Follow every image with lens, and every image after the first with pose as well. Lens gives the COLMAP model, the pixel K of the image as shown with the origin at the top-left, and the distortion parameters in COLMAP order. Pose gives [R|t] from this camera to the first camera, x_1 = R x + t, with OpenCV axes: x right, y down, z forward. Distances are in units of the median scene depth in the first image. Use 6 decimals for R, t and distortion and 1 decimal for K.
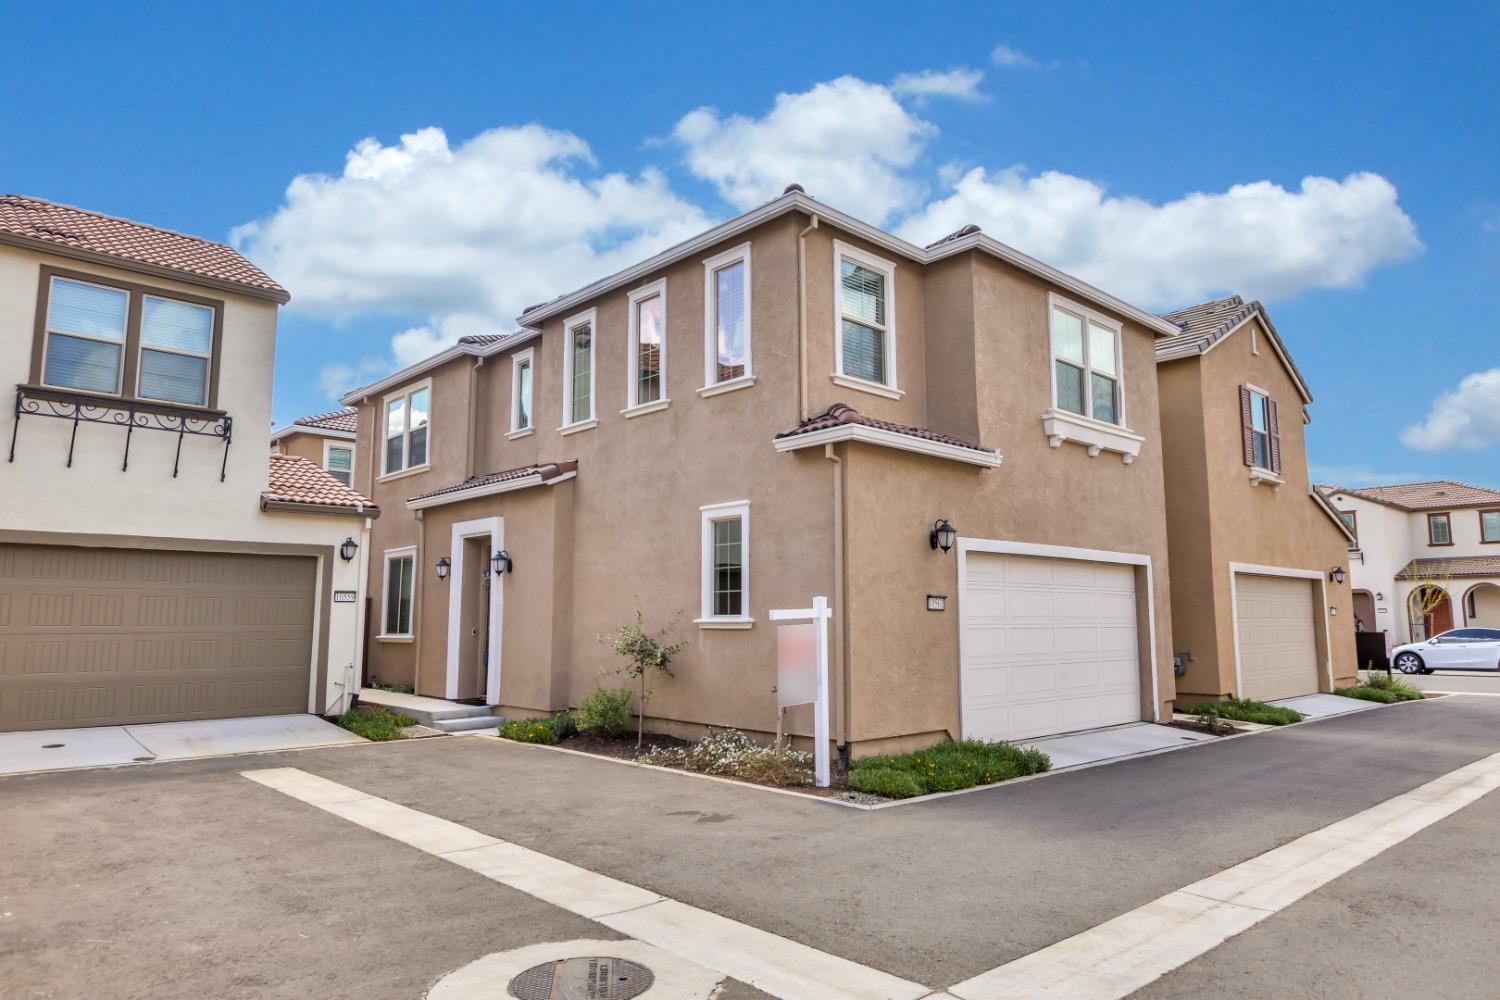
lens RADIAL K [[959.0, 0, 750.0], [0, 959.0, 500.0], [0, 0, 1]] dist [-0.001051, -0.000500]
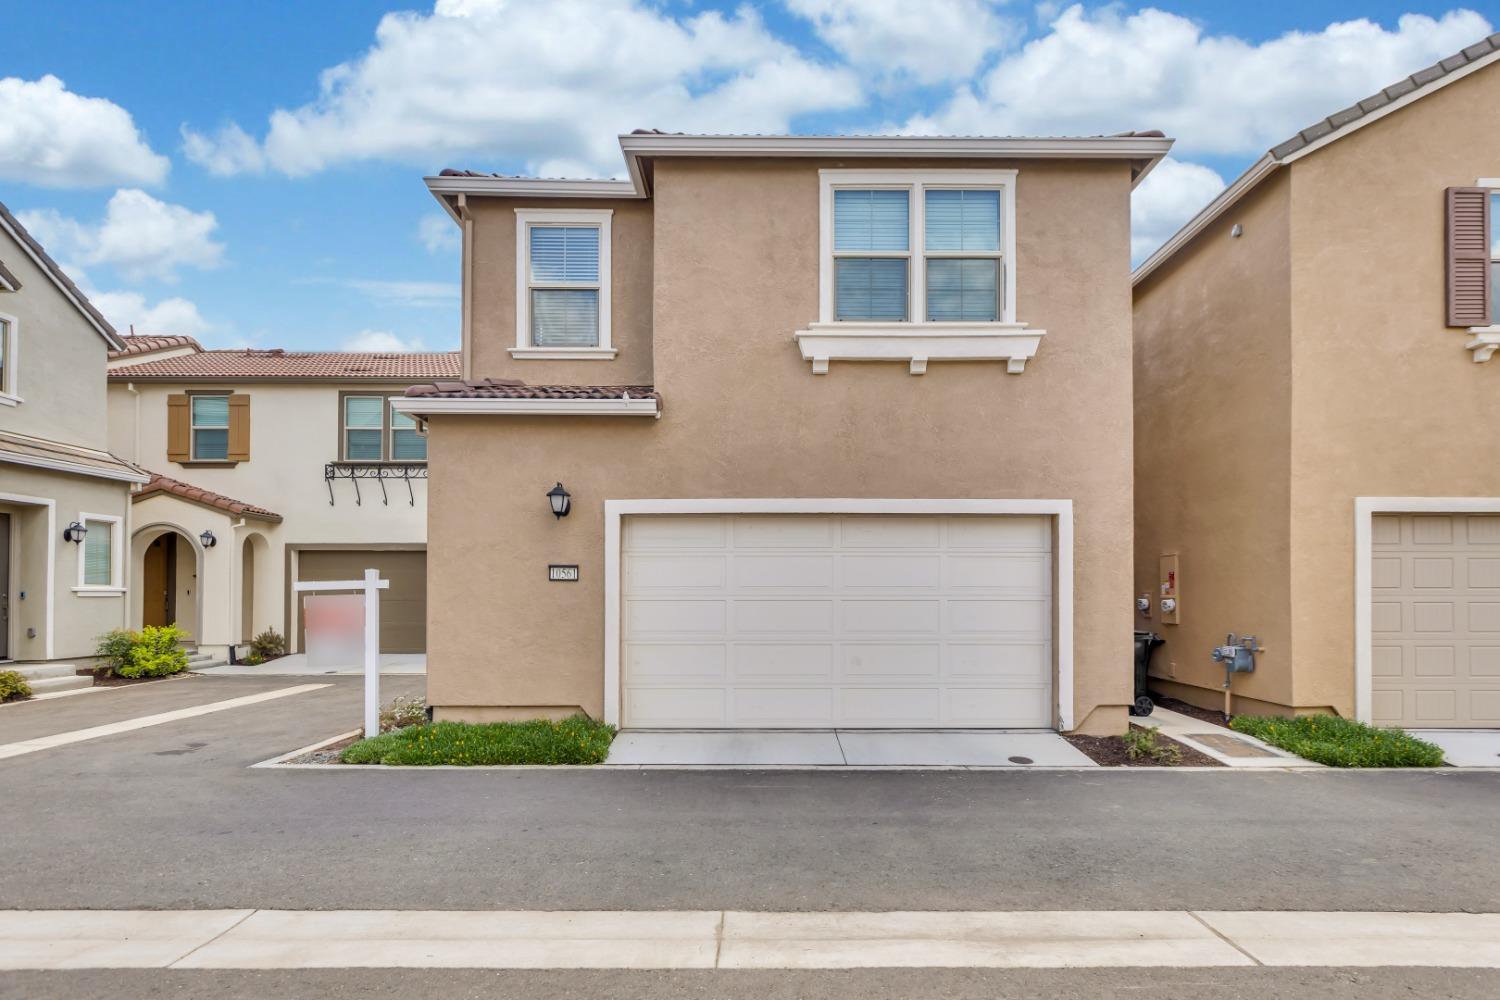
lens RADIAL K [[716.3, 0, 753.2], [0, 716.3, 591.6], [0, 0, 1]] dist [-0.000629, 0.000078]
pose [[0.735378, -0.005506, -0.677635, 0.686423], [0.083556, 0.993073, 0.082606, 0.070846], [0.672486, -0.117367, 0.730744, 0.519802]]
